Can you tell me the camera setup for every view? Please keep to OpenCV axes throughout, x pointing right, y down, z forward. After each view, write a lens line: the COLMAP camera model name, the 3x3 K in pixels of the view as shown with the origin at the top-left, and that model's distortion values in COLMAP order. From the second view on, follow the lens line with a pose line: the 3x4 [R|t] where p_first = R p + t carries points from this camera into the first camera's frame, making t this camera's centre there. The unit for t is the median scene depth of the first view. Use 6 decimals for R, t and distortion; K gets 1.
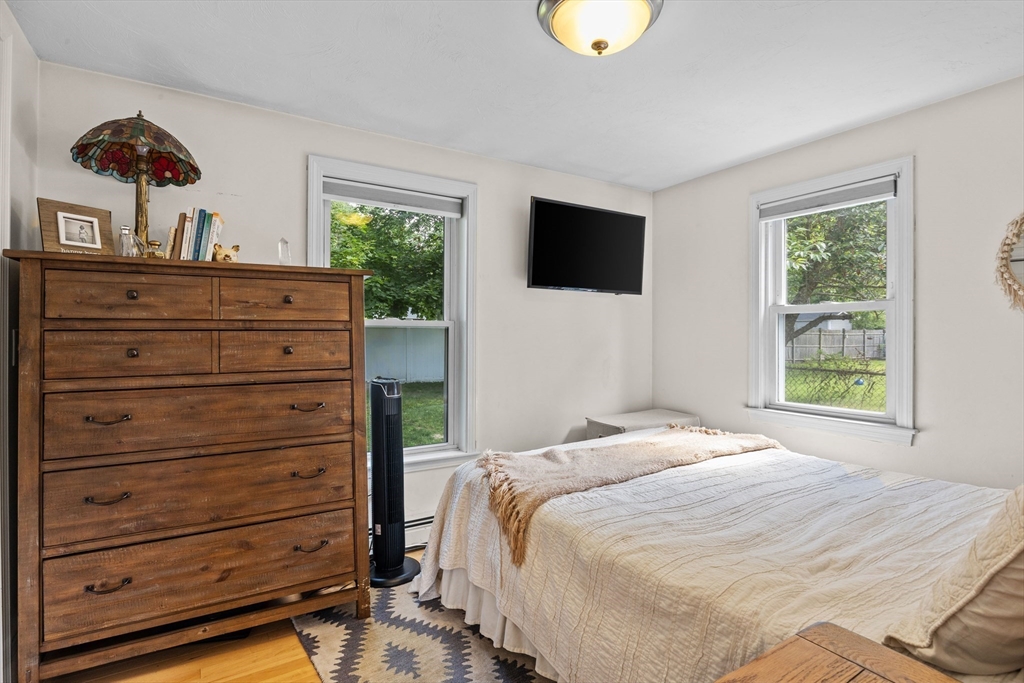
lens RADIAL K [[518.6, 0, 506.0], [0, 518.6, 340.1], [0, 0, 1]] dist [-0.011228, -0.000056]
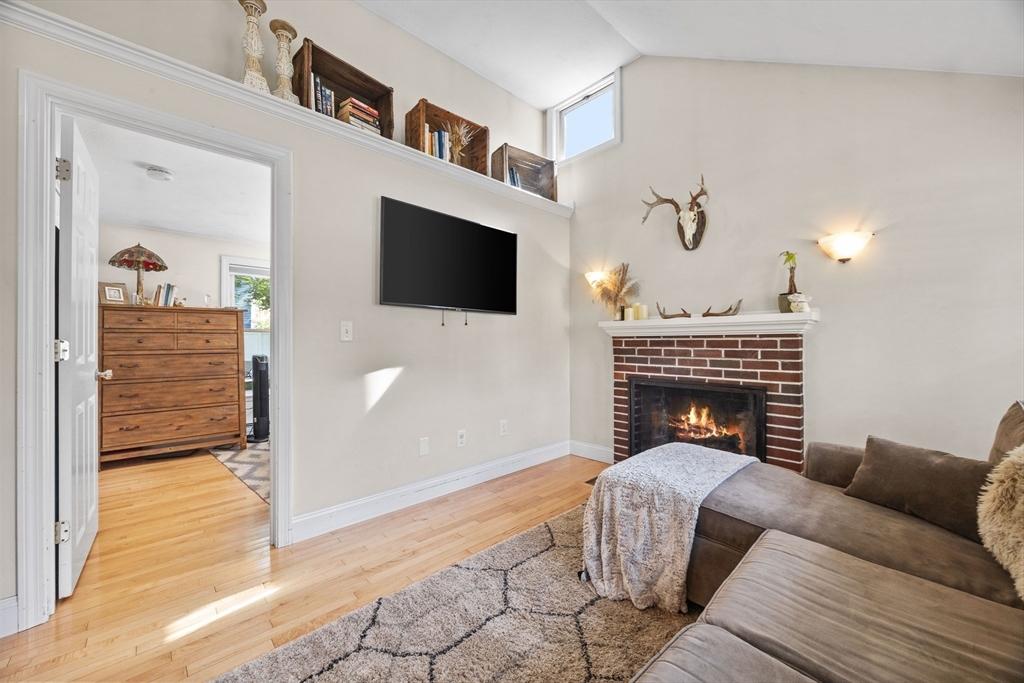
lens RADIAL K [[392.2, 0, 507.6], [0, 392.2, 342.8], [0, 0, 1]] dist [-0.002661, -0.000566]
pose [[0.977822, 0.004203, 0.209394, 0.641276], [-0.005343, 0.999974, 0.004875, 0.011733], [-0.209368, -0.005886, 0.977819, -1.240746]]
